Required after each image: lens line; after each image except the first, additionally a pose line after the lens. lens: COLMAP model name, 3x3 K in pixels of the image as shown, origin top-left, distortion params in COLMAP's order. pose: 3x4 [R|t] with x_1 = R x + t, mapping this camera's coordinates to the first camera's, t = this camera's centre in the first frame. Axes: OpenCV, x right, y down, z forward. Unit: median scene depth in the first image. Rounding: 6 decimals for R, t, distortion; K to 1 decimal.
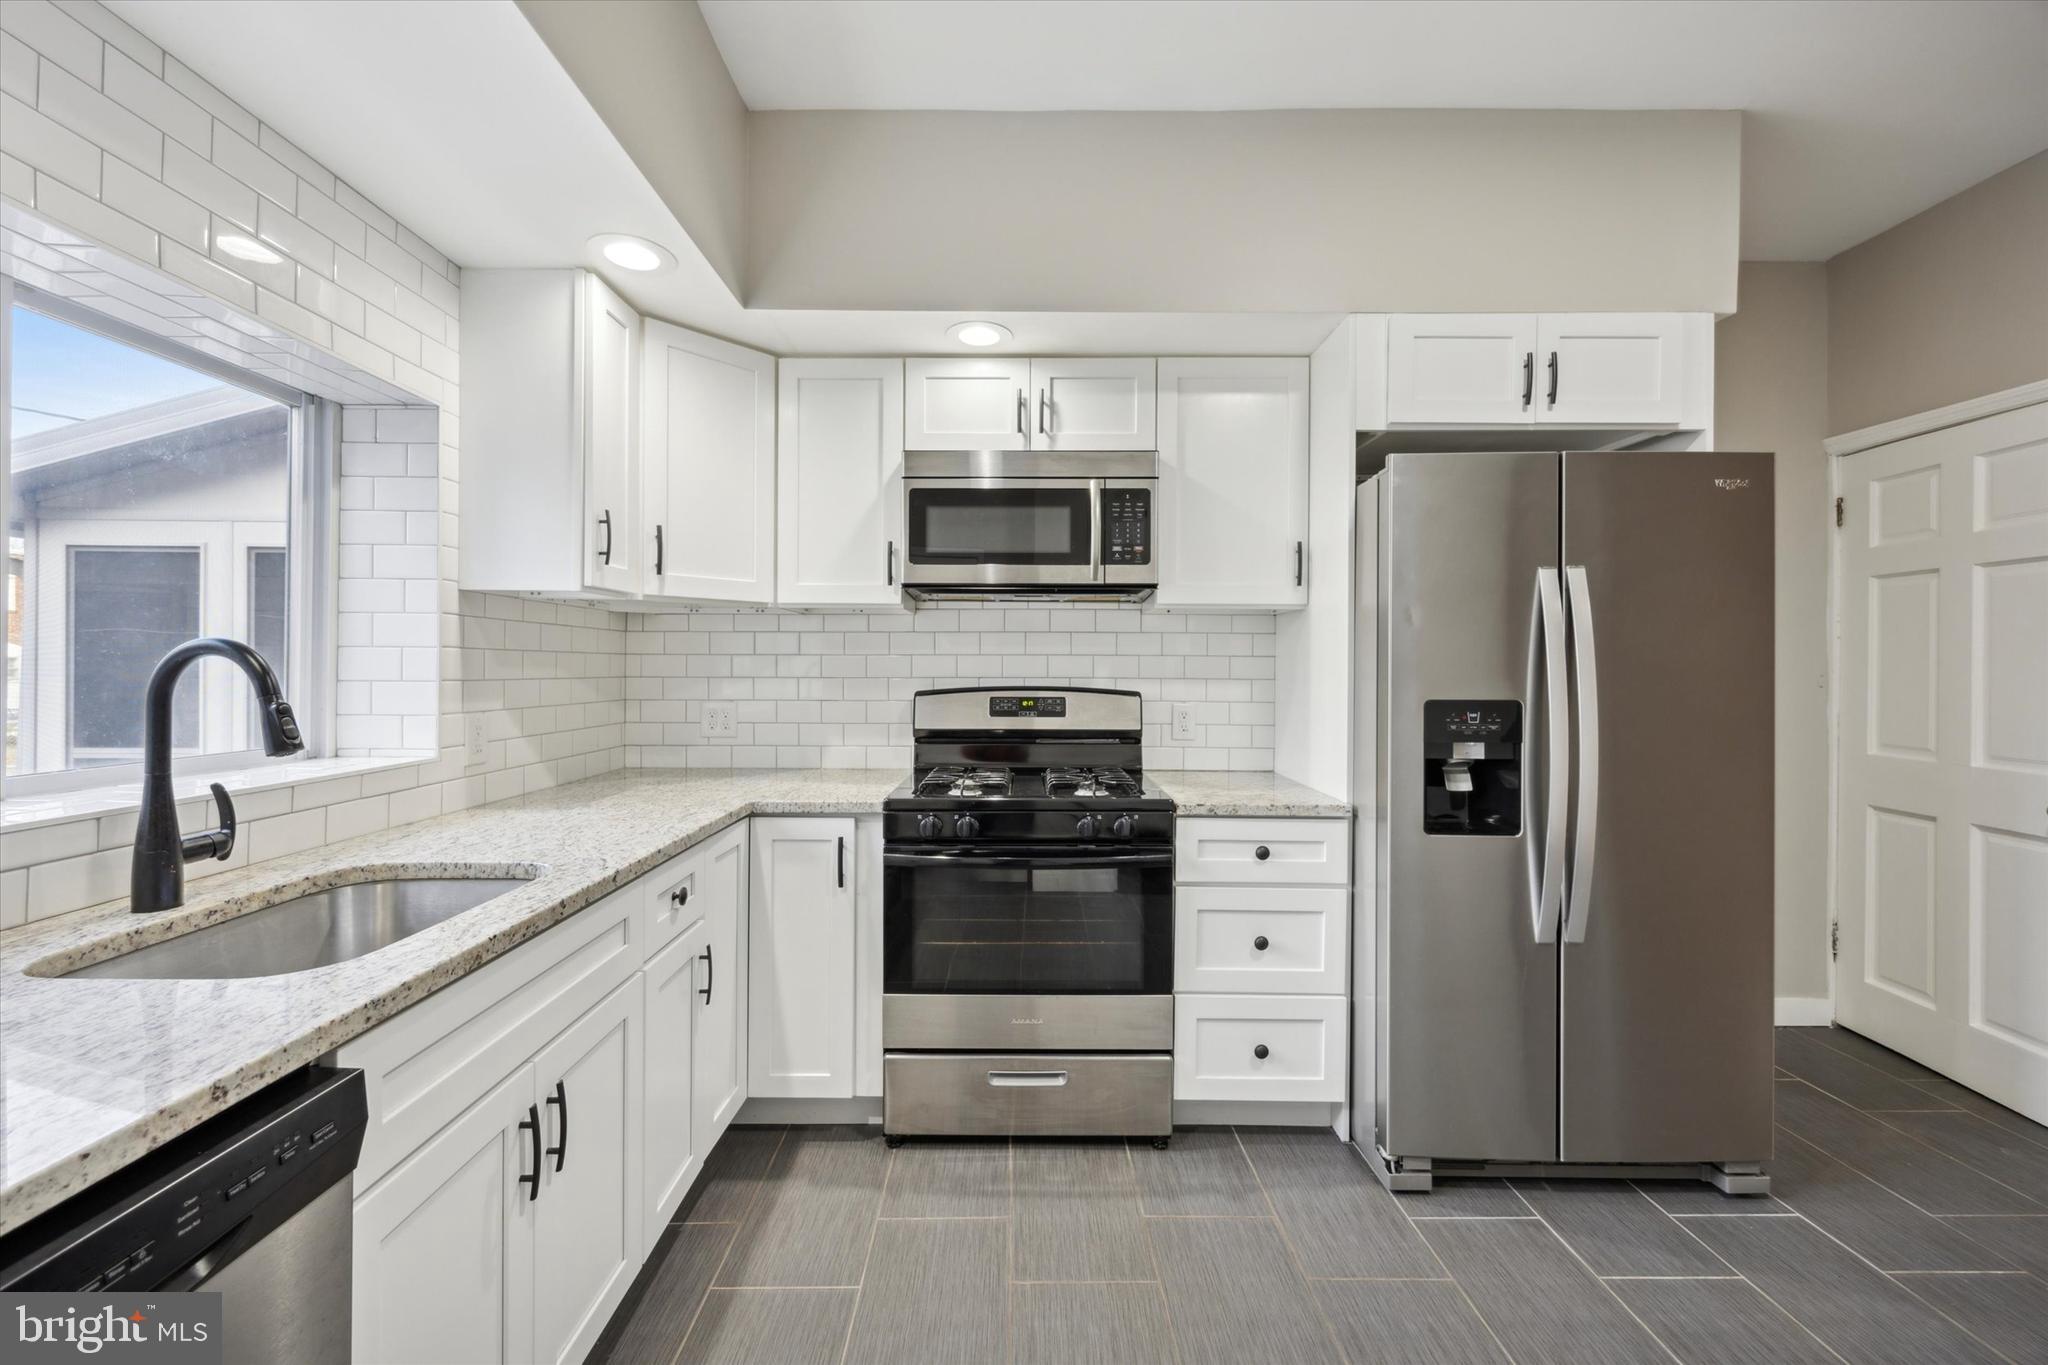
lens RADIAL K [[784.7, 0, 1021.2], [0, 784.7, 672.1], [0, 0, 1]] dist [-0.000446, -0.000204]
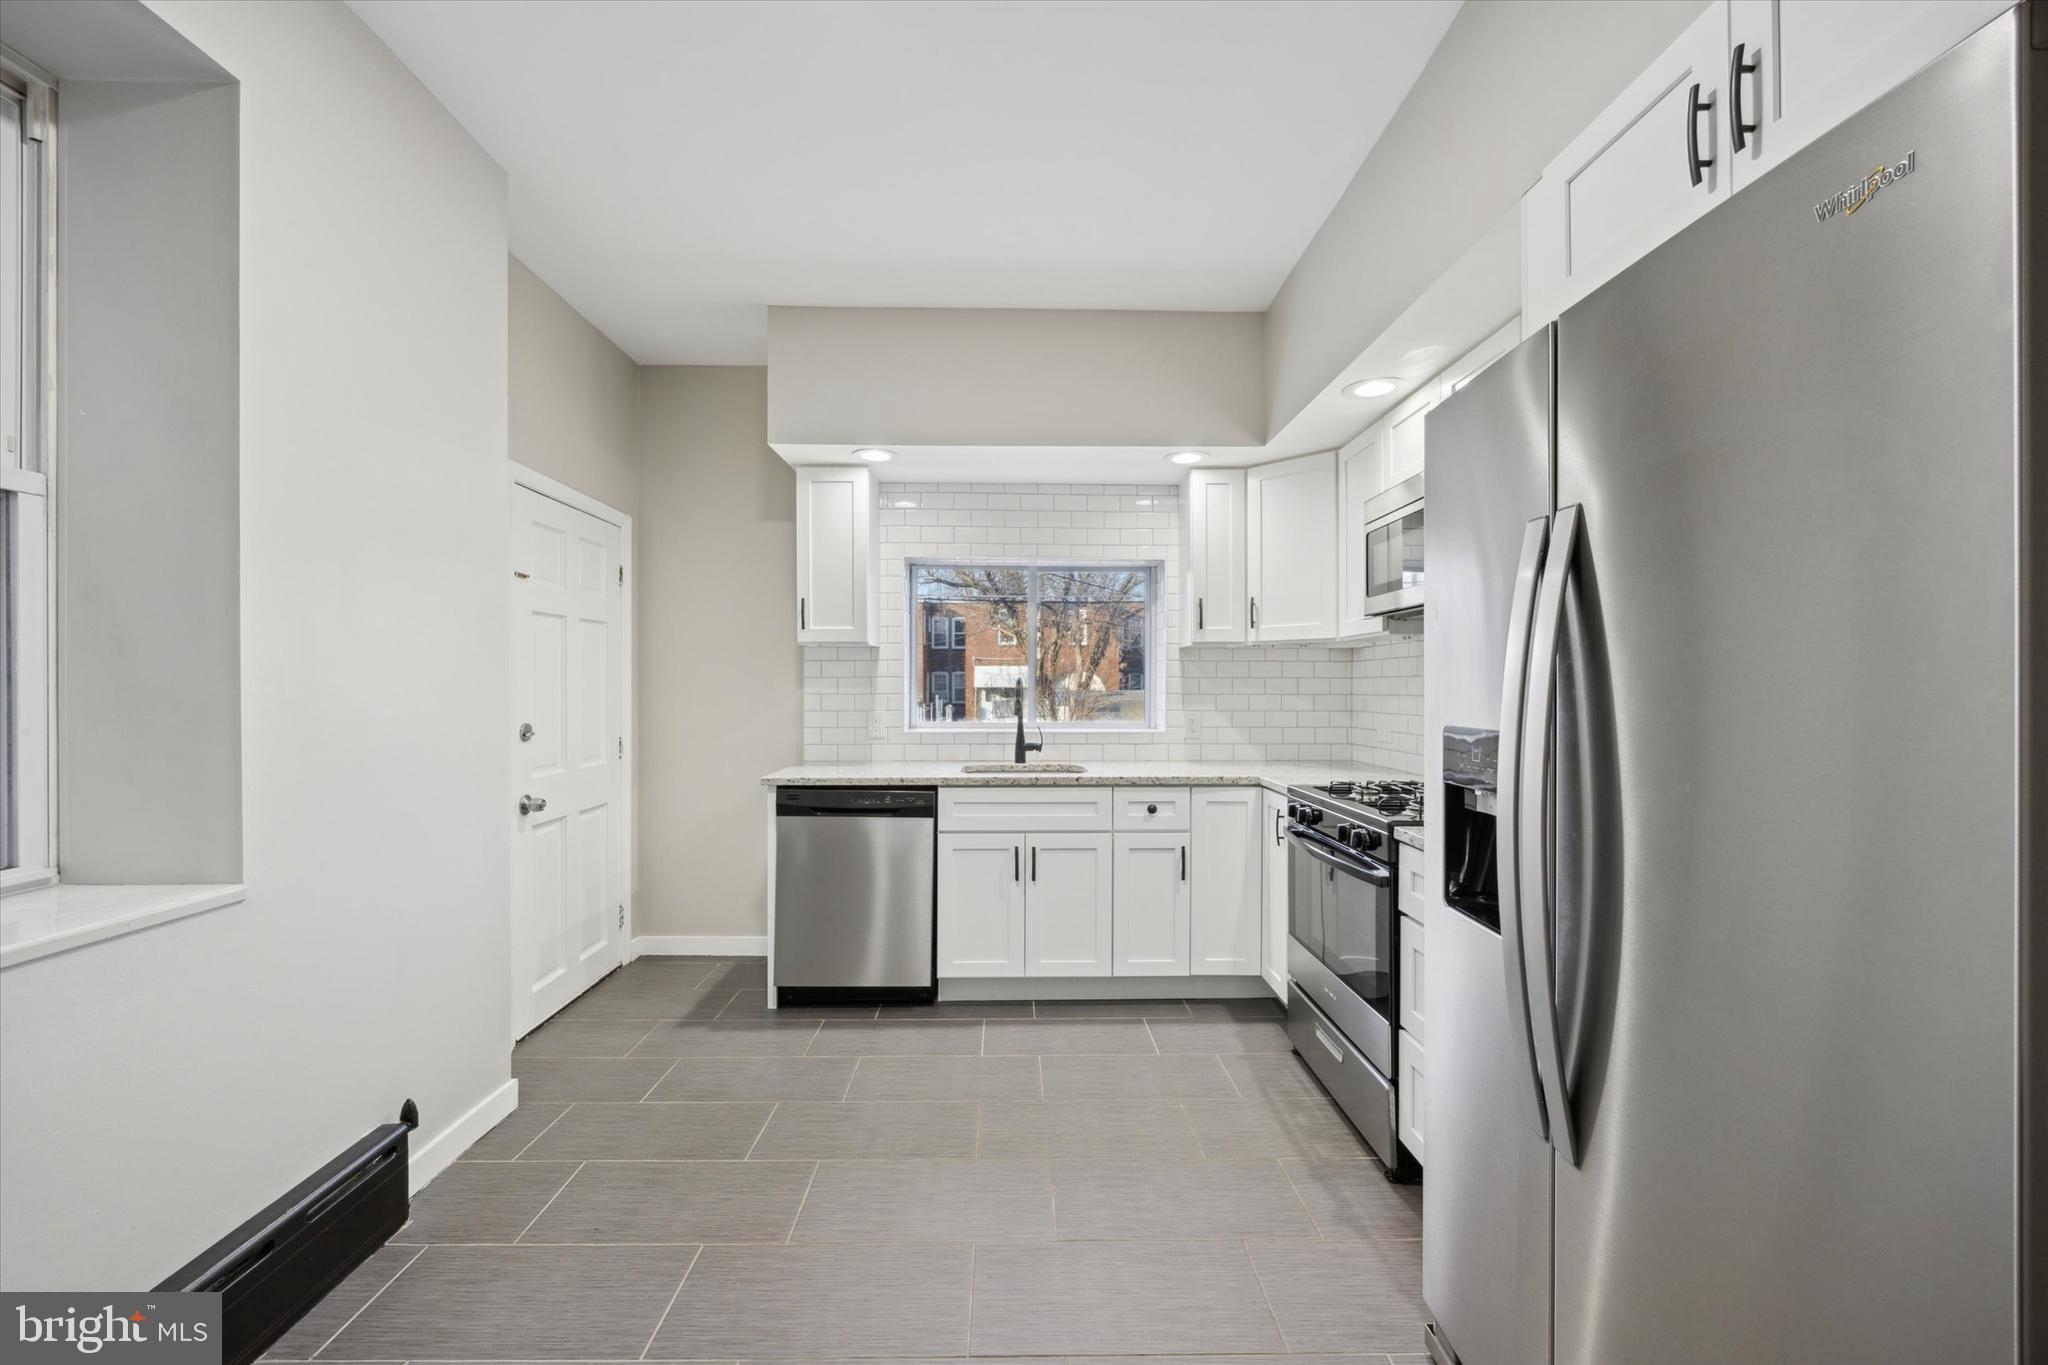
lens RADIAL K [[799.8, 0, 1024.8], [0, 799.8, 689.6], [0, 0, 1]] dist [-0.000849, 0.000078]
pose [[0.012746, 0.000998, -0.999918, 1.164928], [-0.005994, 0.999982, 0.000921, 0.000252], [0.999901, 0.005982, 0.012752, 0.529536]]
